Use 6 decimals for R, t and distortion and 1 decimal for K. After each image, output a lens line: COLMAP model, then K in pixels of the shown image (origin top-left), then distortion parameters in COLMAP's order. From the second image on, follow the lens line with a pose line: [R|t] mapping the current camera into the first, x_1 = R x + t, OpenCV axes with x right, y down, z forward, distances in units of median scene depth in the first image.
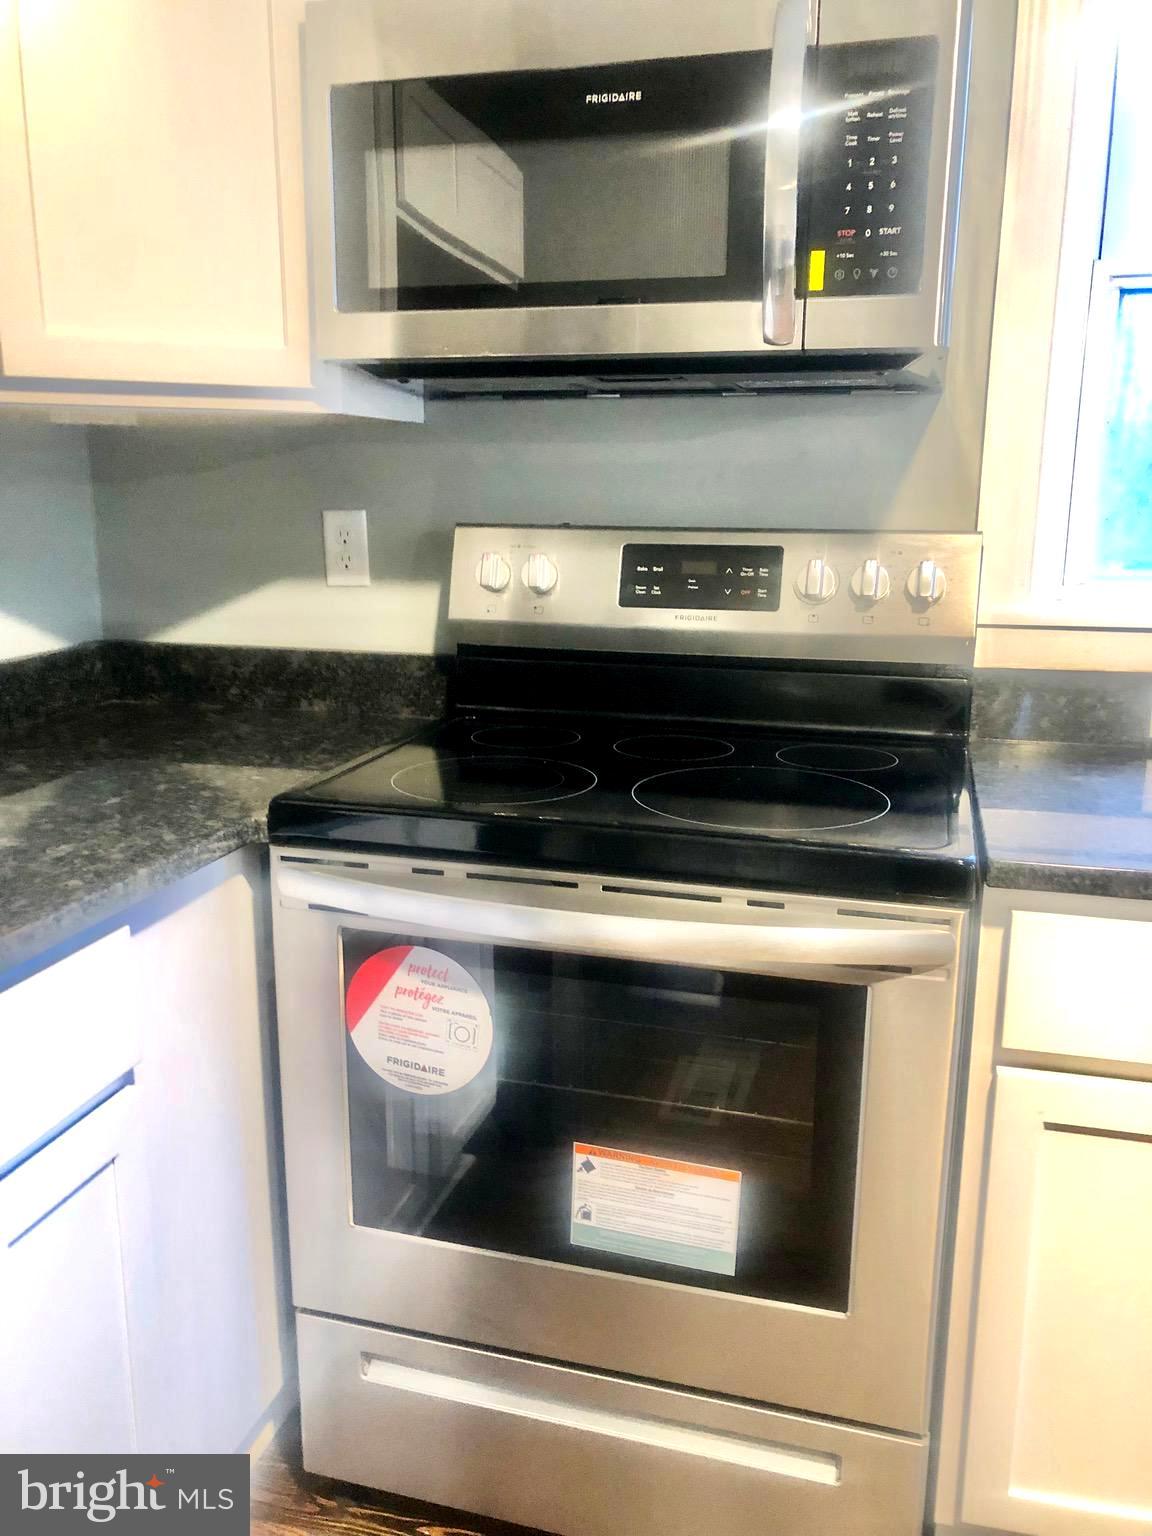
lens RADIAL K [[1252.1, 0, 580.6], [0, 1252.1, 781.2], [0, 0, 1]] dist [0.034585, -0.019431]
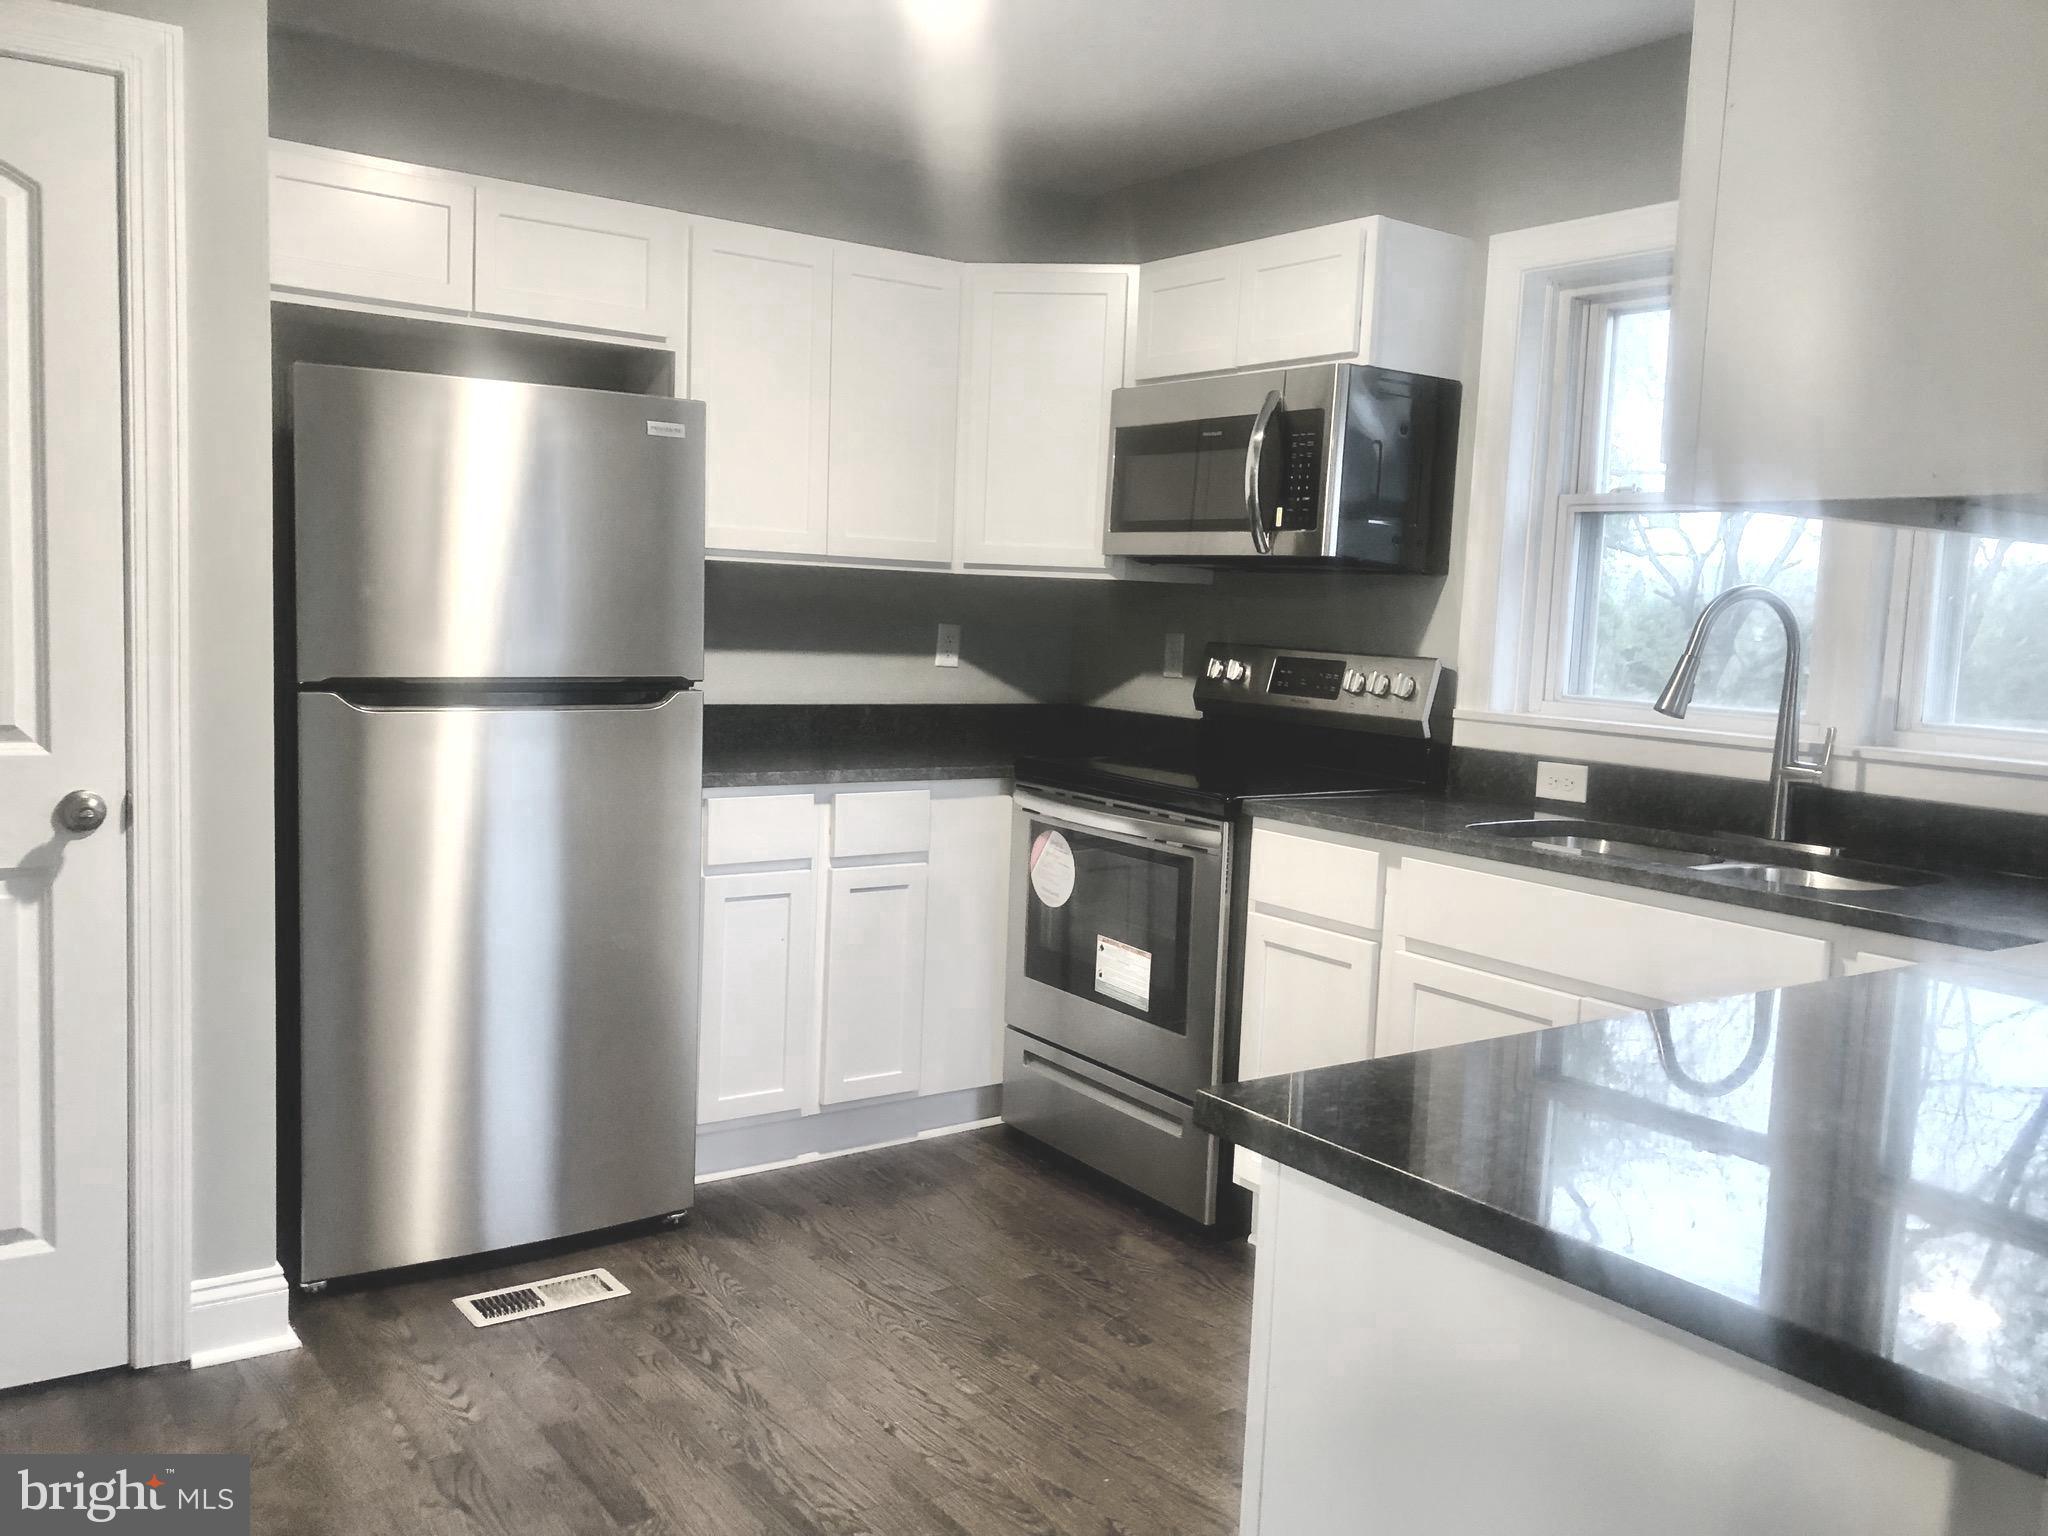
lens RADIAL K [[1669.5, 0, 1027.1], [0, 1669.5, 759.9], [0, 0, 1]] dist [0.034585, -0.019431]
pose [[0.770688, 0.085825, -0.631407, 1.543114], [-0.184431, 0.978520, -0.092109, 0.274712], [0.609939, 0.187438, 0.769962, -1.160696]]
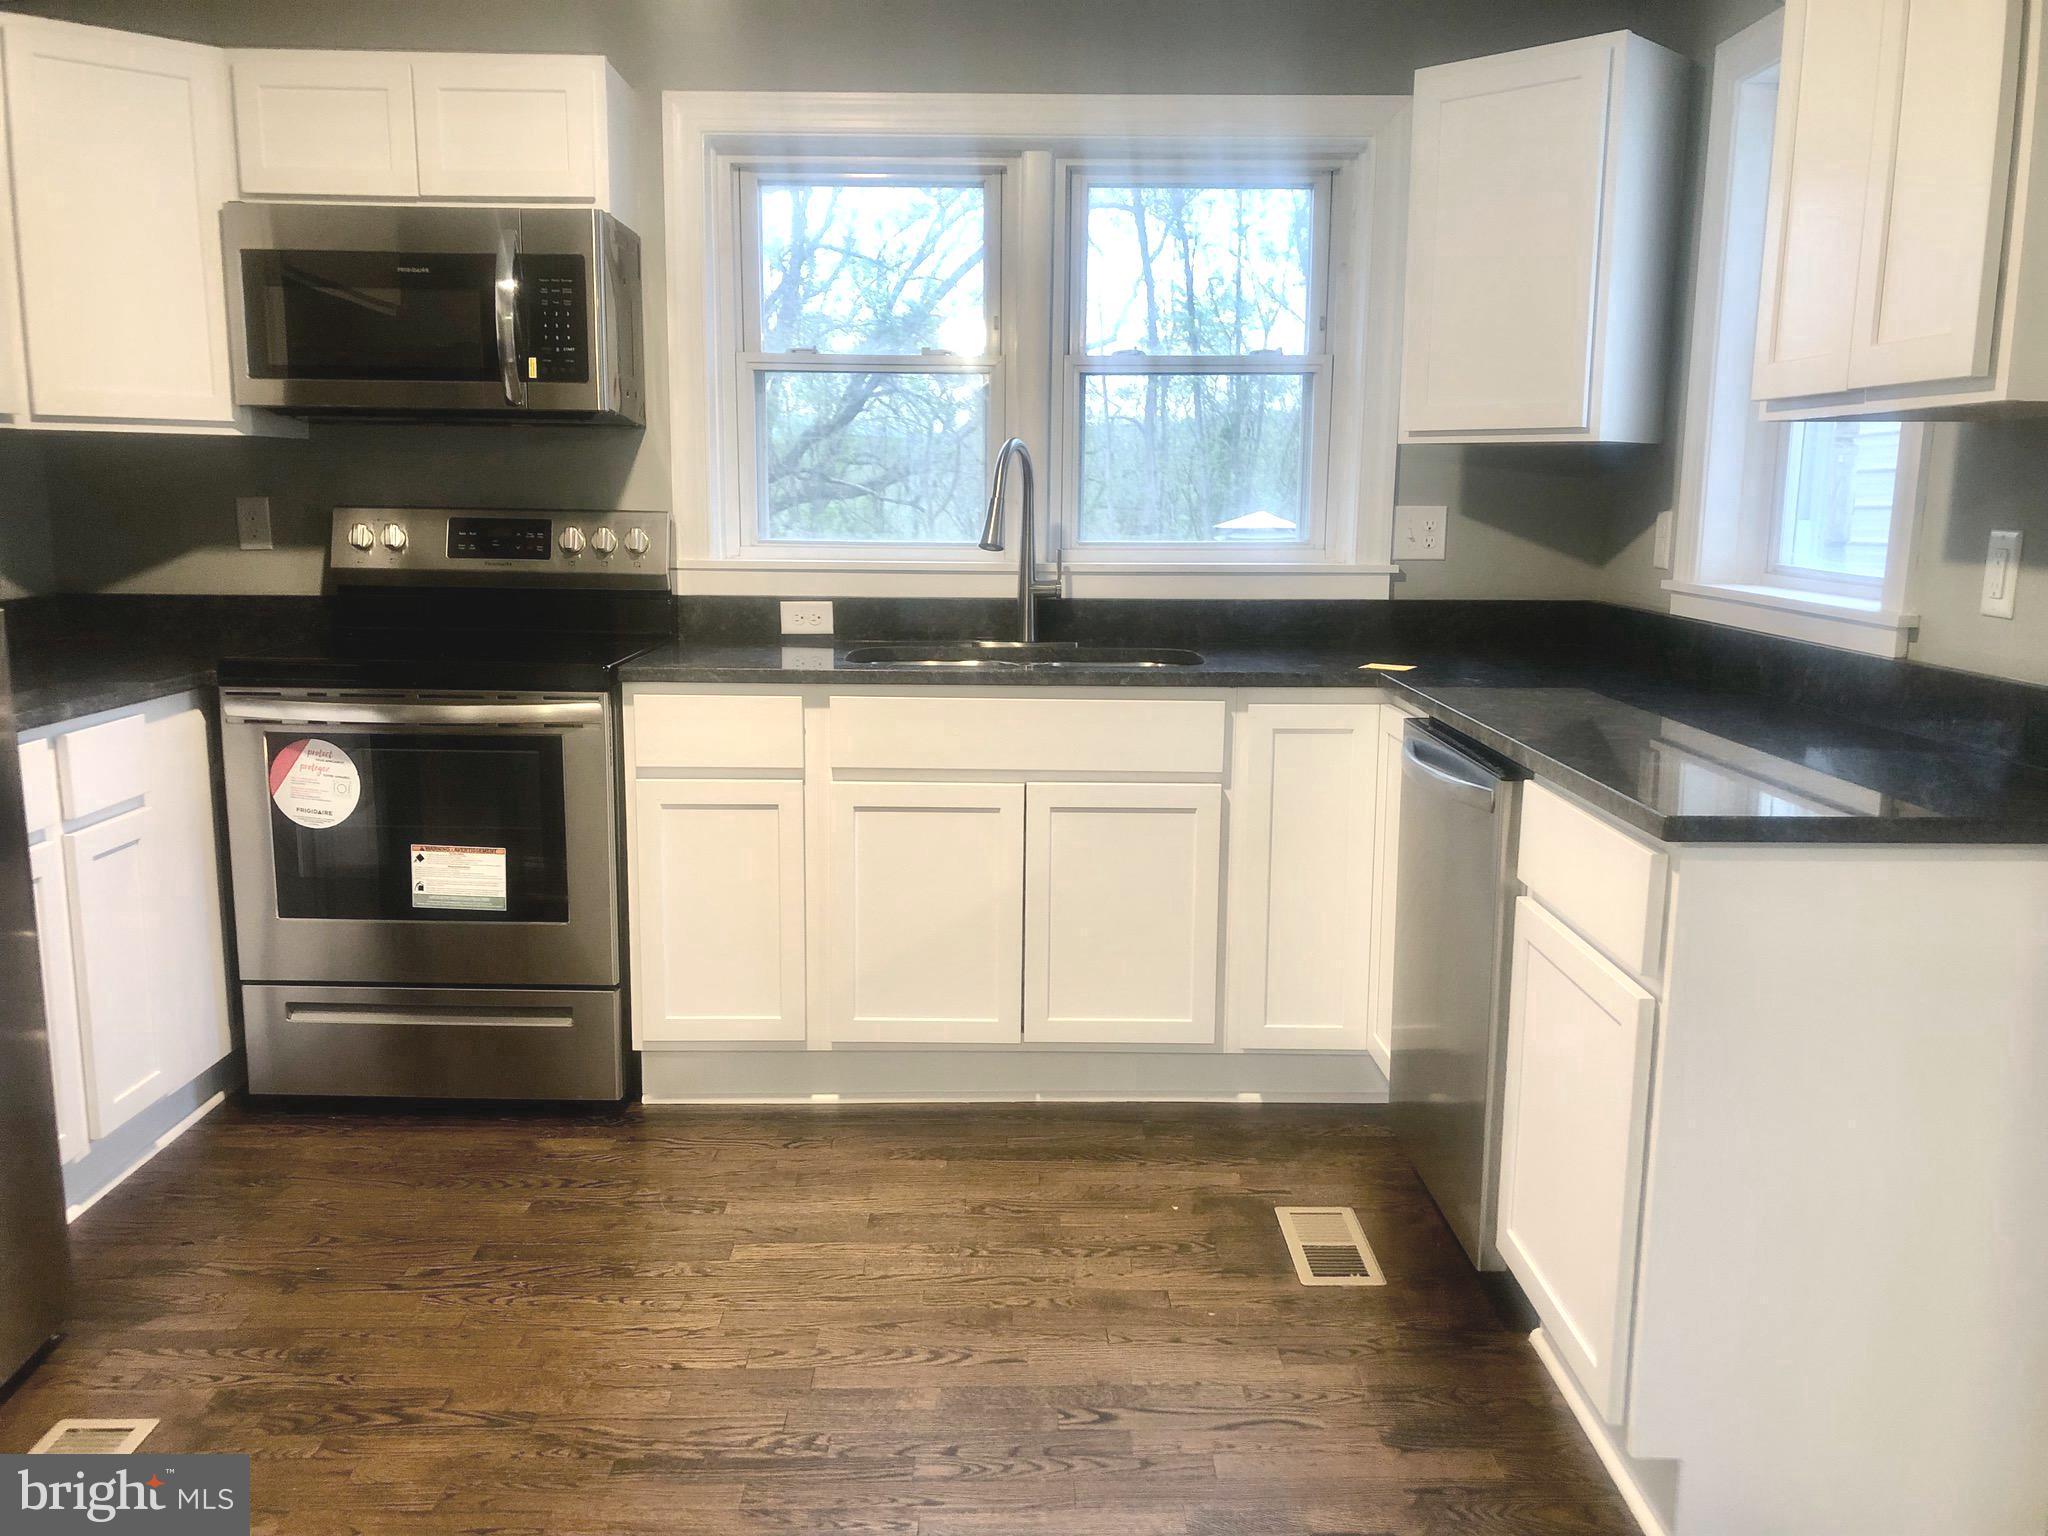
lens RADIAL K [[1669.5, 0, 1012.0], [0, 1669.5, 779.4], [0, 0, 1]] dist [0.034585, -0.019431]
pose [[0.967001, -0.040717, 0.251500, 0.221662], [0.055085, 0.997211, -0.050356, 0.356181], [-0.248748, 0.062548, 0.966547, -1.500214]]
